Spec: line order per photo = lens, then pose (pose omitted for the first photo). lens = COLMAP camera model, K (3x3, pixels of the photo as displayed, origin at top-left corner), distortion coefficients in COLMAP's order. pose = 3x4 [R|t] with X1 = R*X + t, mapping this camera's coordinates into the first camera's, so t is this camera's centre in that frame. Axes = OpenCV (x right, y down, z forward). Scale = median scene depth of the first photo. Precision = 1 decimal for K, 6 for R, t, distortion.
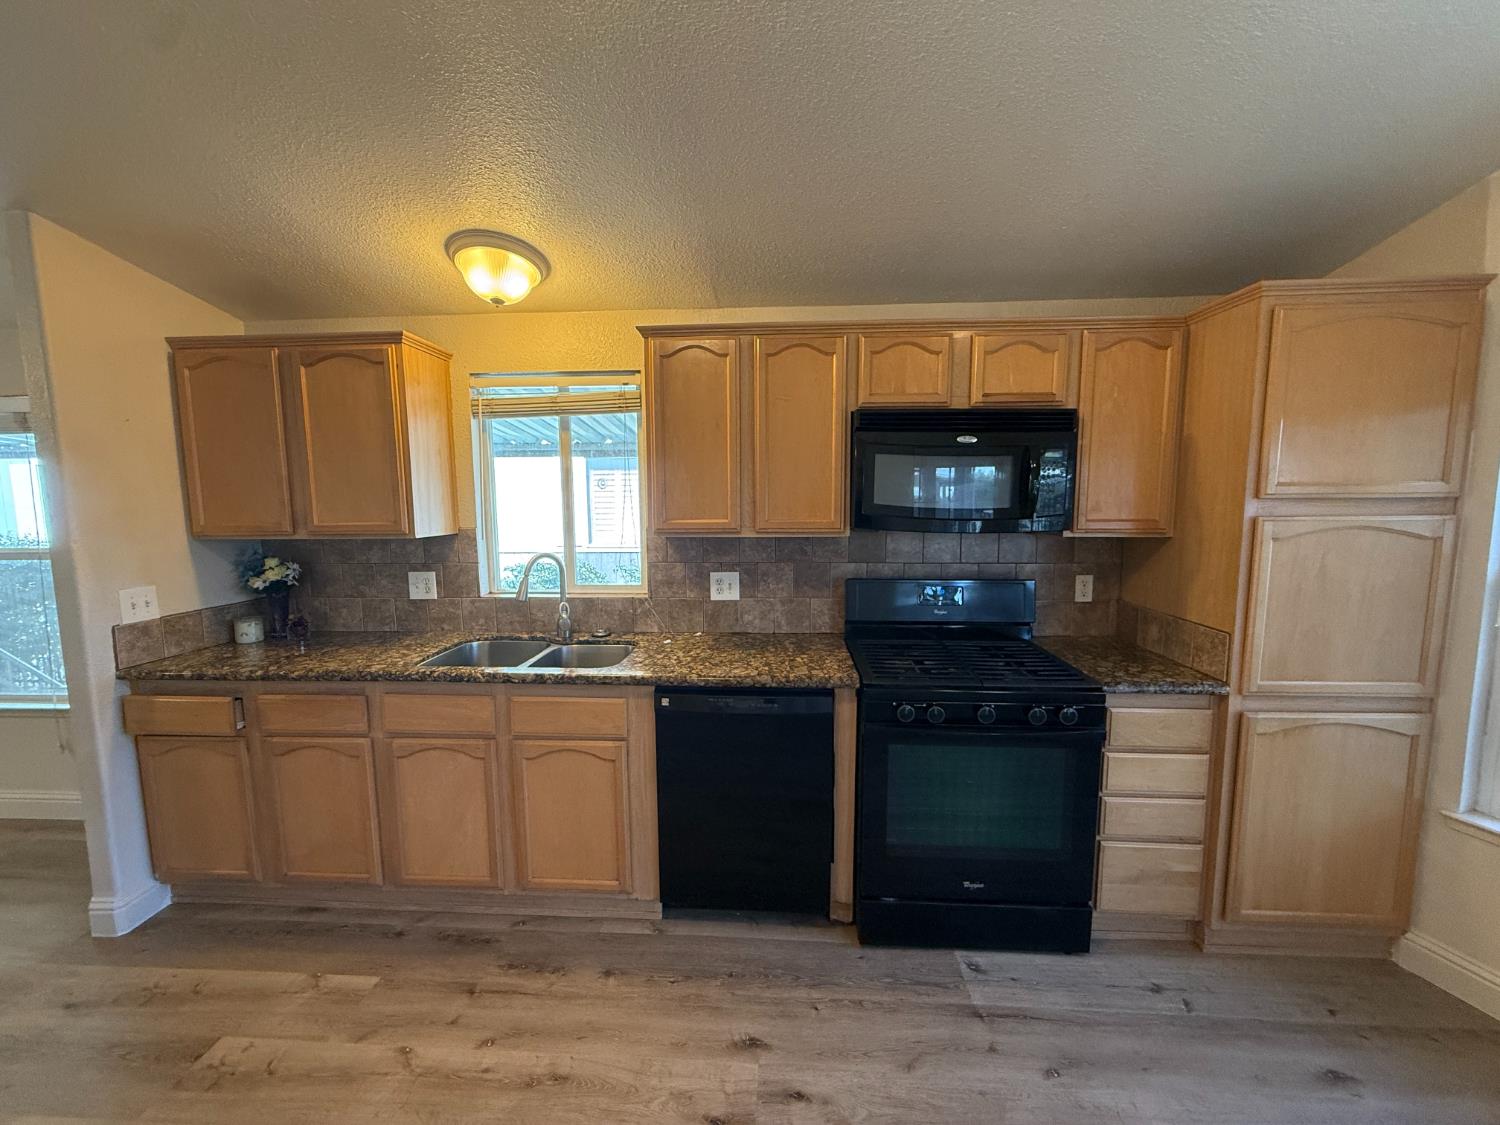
lens RADIAL K [[593.4, 0, 749.9], [0, 593.4, 565.3], [0, 0, 1]] dist [0.005535, -0.000424]
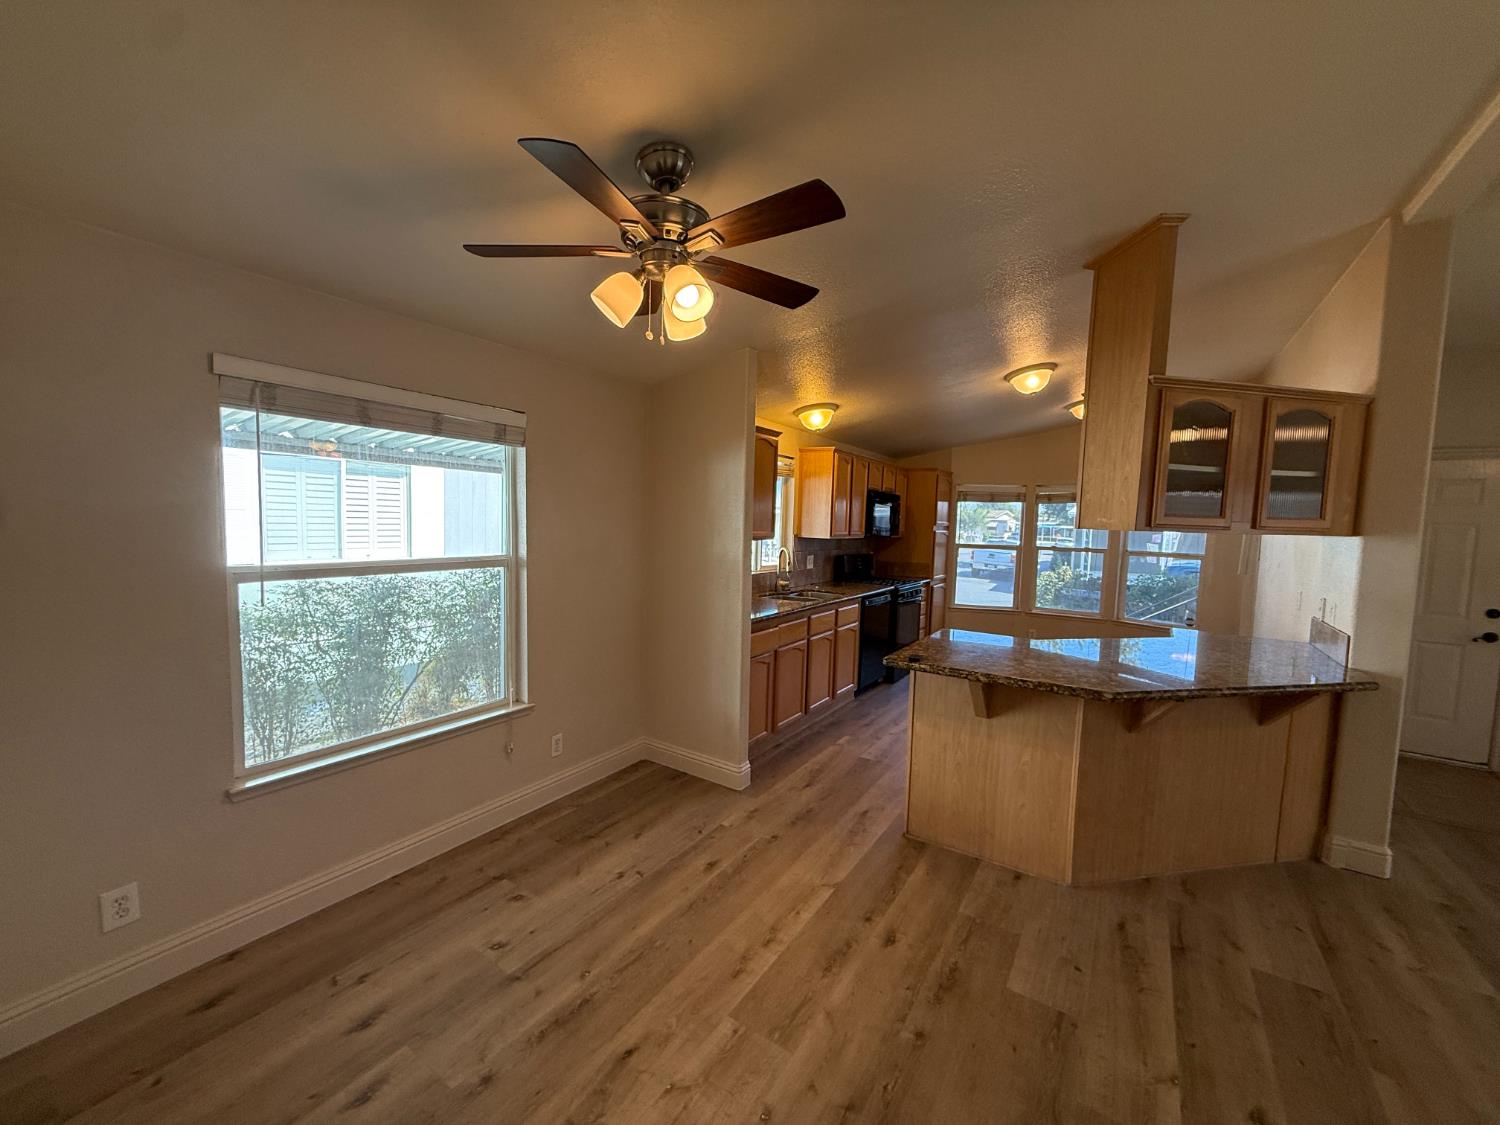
lens RADIAL K [[593.4, 0, 754.8], [0, 593.4, 557.5], [0, 0, 1]] dist [0.005535, -0.000424]
pose [[0.493332, -0.034735, 0.869147, -1.980126], [0.066040, 0.997814, 0.002392, 0.000803], [-0.867330, 0.056218, 0.494548, 0.122349]]
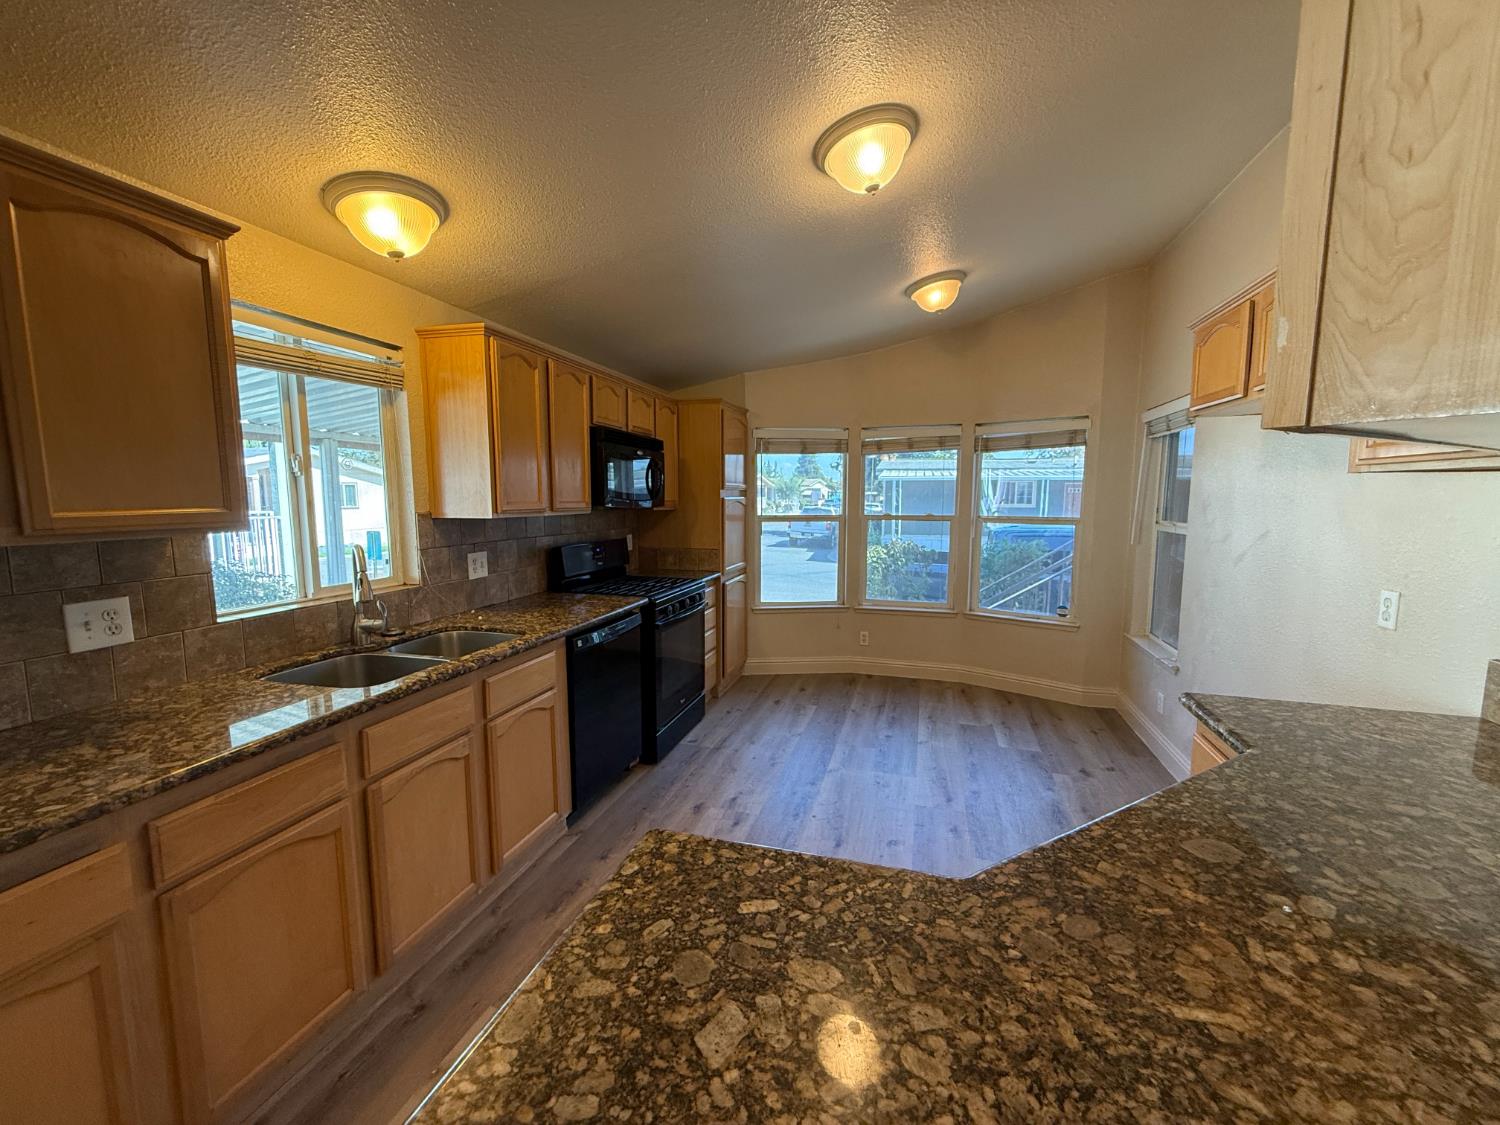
lens RADIAL K [[593.4, 0, 749.2], [0, 593.4, 566.0], [0, 0, 1]] dist [0.005535, -0.000424]
pose [[0.231360, -0.109388, 0.966699, -0.981249], [0.110432, 0.990189, 0.085616, -0.001610], [-0.966580, 0.086946, 0.241170, 0.255268]]
